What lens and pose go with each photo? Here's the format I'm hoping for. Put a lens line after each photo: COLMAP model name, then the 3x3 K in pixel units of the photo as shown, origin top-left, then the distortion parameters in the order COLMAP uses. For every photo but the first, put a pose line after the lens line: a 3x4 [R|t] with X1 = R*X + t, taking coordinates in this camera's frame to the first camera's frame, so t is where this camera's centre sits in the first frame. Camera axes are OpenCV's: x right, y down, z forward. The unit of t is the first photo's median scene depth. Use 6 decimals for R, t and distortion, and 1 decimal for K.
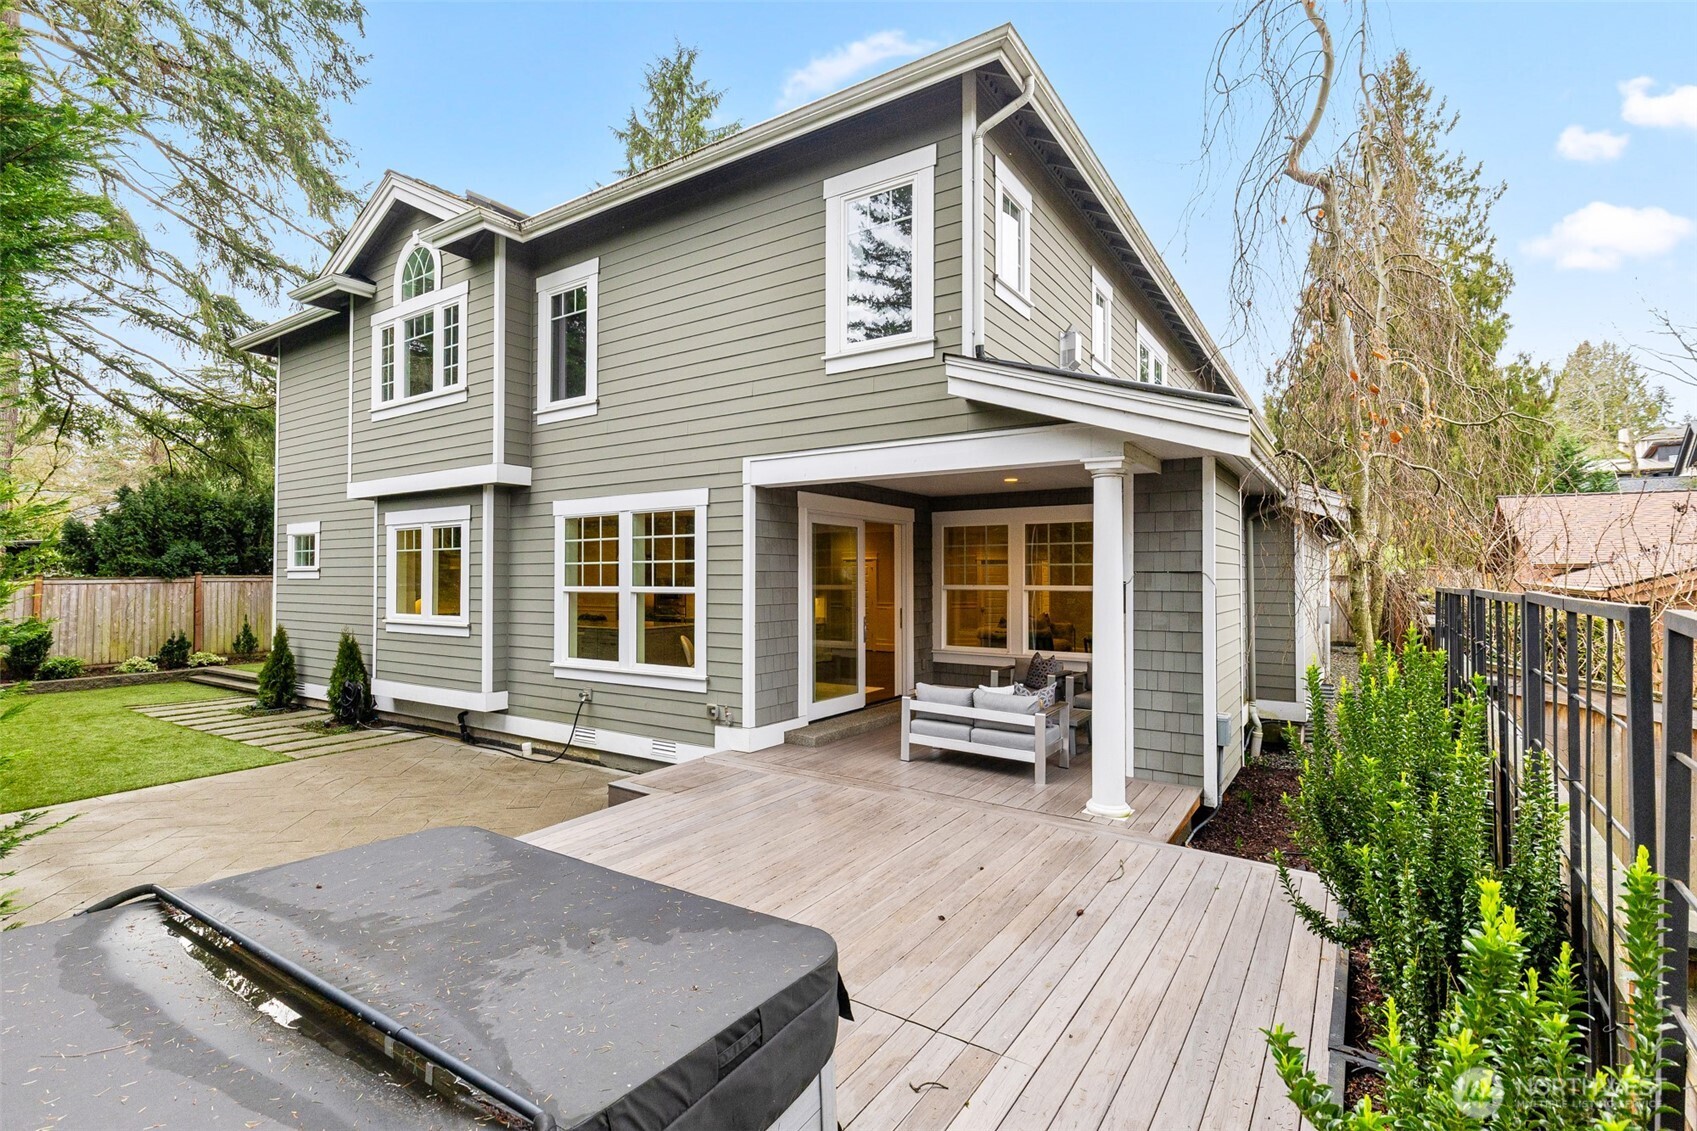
lens RADIAL K [[789.1, 0, 849.9], [0, 789.1, 565.7], [0, 0, 1]] dist [-0.001008, -0.000066]
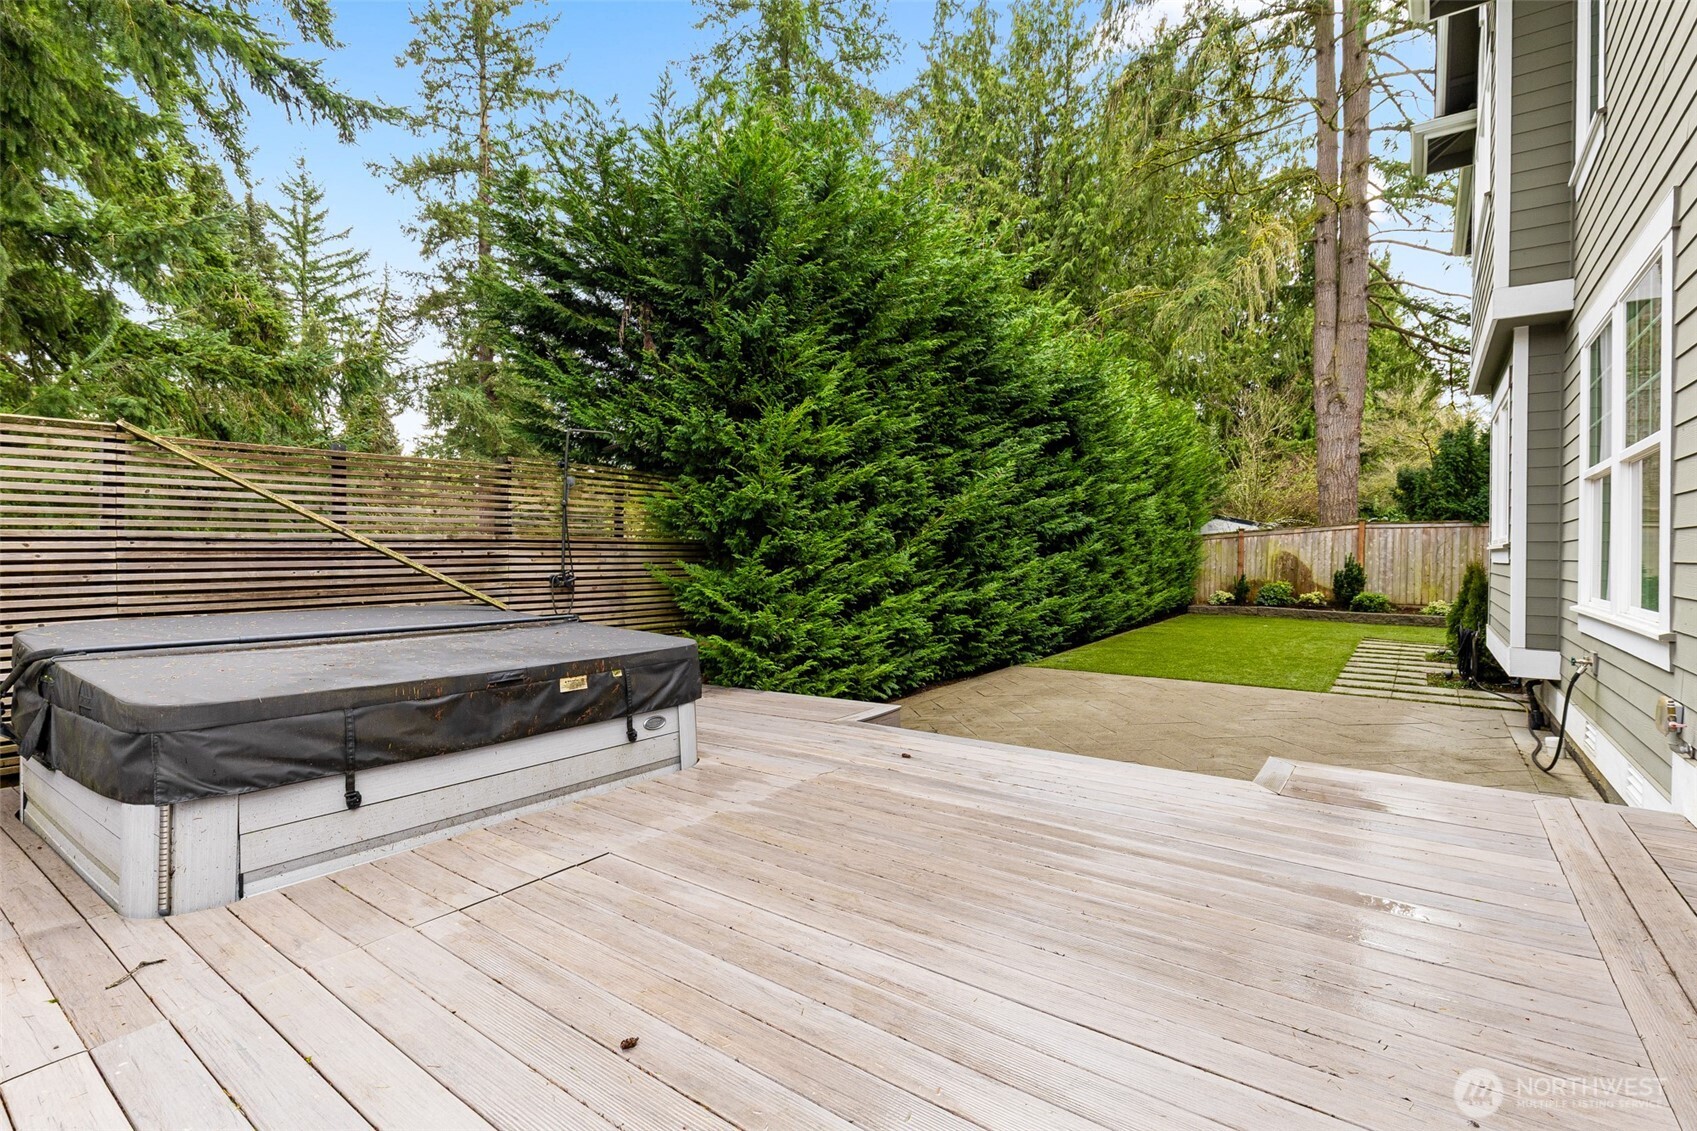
lens RADIAL K [[789.1, 0, 844.1], [0, 789.1, 554.3], [0, 0, 1]] dist [-0.001008, -0.000066]
pose [[-0.054386, 0.006446, -0.998499, 0.155318], [0.004056, 0.999972, 0.006234, 0.053892], [0.998512, -0.003711, -0.054411, 0.334589]]
